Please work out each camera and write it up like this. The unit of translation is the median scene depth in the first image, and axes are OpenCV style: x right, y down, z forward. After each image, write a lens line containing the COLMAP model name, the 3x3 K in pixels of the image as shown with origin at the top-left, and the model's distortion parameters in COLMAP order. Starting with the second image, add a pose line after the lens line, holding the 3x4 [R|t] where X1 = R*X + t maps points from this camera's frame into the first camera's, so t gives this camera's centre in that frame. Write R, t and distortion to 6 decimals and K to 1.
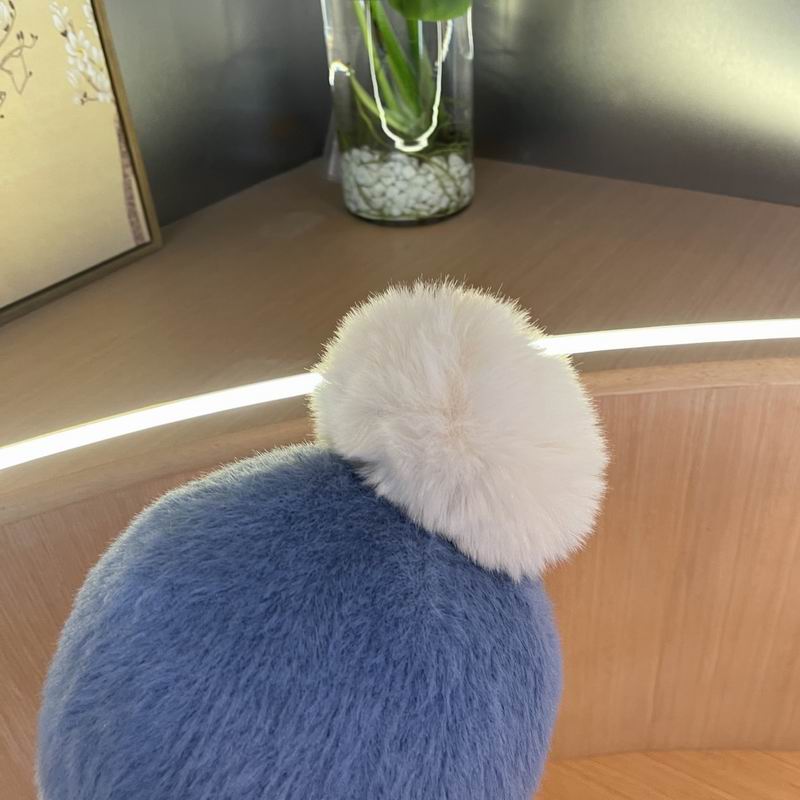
lens RADIAL K [[822.7, 0, 411.2], [0, 822.7, 405.2], [0, 0, 1]] dist [0.018809, 0.000000]
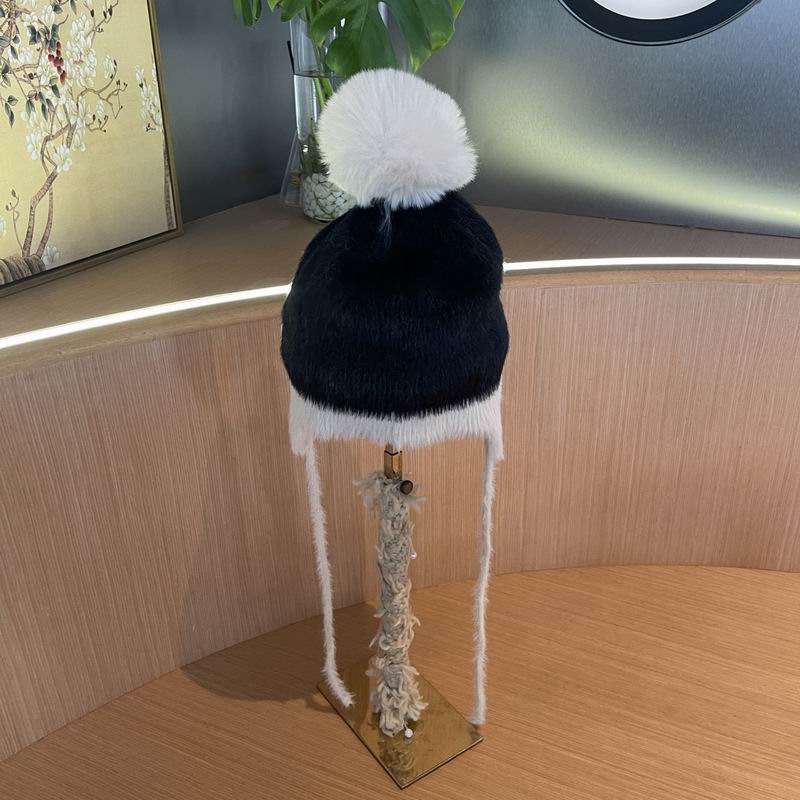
lens RADIAL K [[822.7, 0, 405.0], [0, 822.7, 412.1], [0, 0, 1]] dist [0.018809, 0.000000]
pose [[0.987434, -0.013921, 0.157414, -0.149125], [0.035887, 0.989841, -0.137573, 0.340587], [-0.153900, 0.141494, 0.977903, -0.451436]]
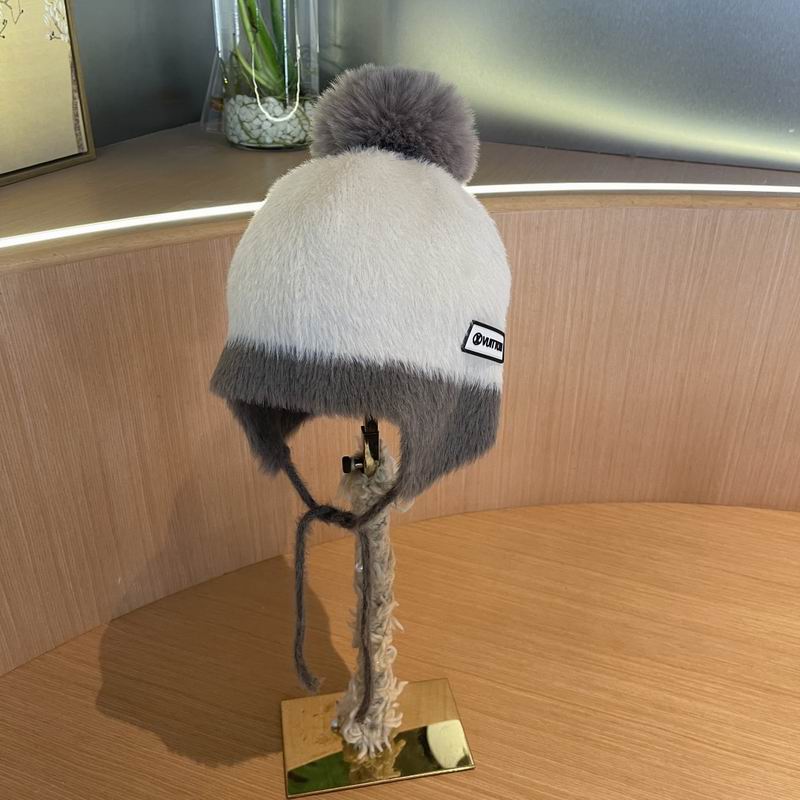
lens RADIAL K [[822.7, 0, 397.9], [0, 822.7, 404.3], [0, 0, 1]] dist [0.018809, 0.000000]
pose [[0.970687, -0.037385, 0.237423, -0.159173], [0.061894, 0.993394, -0.096626, 0.371867], [-0.232243, 0.108489, 0.966589, -0.376822]]
